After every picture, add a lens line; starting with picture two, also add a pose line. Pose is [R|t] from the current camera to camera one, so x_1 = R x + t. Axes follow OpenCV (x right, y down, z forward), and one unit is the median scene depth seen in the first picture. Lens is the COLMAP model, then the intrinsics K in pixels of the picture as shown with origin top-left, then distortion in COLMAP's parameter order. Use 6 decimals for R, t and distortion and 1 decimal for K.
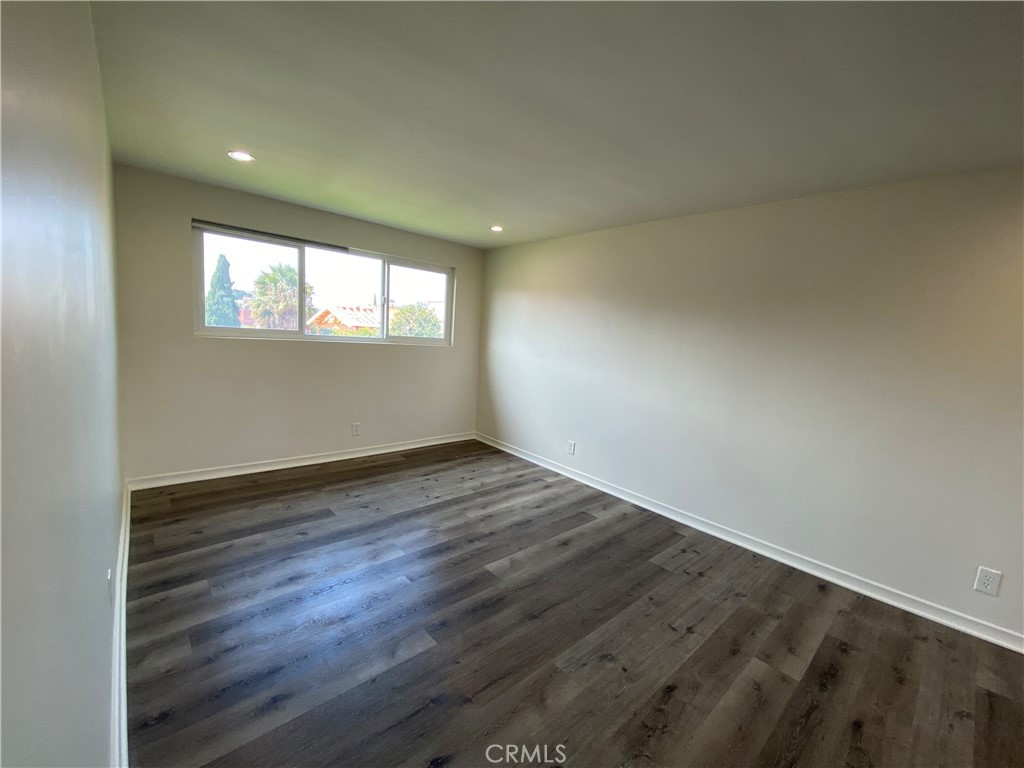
lens RADIAL K [[413.9, 0, 505.9], [0, 413.9, 379.8], [0, 0, 1]] dist [0.017782, -0.018227]
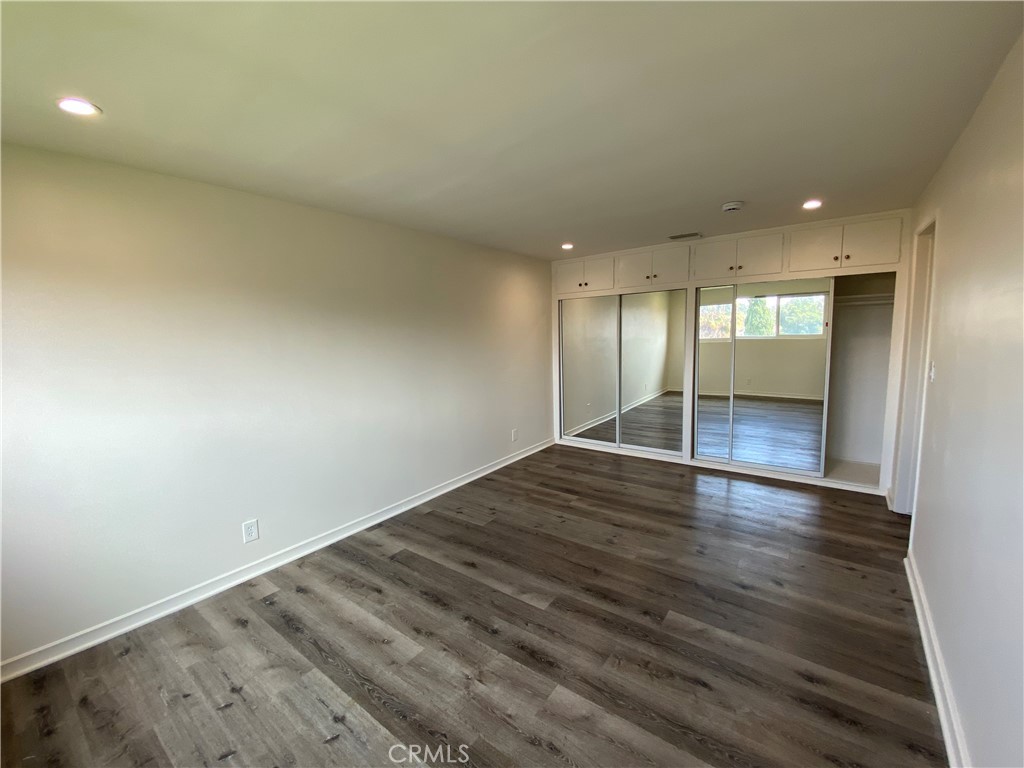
lens RADIAL K [[413.9, 0, 511.2], [0, 413.9, 382.0], [0, 0, 1]] dist [0.017782, -0.018227]
pose [[-0.204447, -0.178466, 0.962471, -0.694270], [0.129180, 0.969722, 0.207250, -0.192449], [-0.970316, 0.166704, -0.175203, 0.968864]]
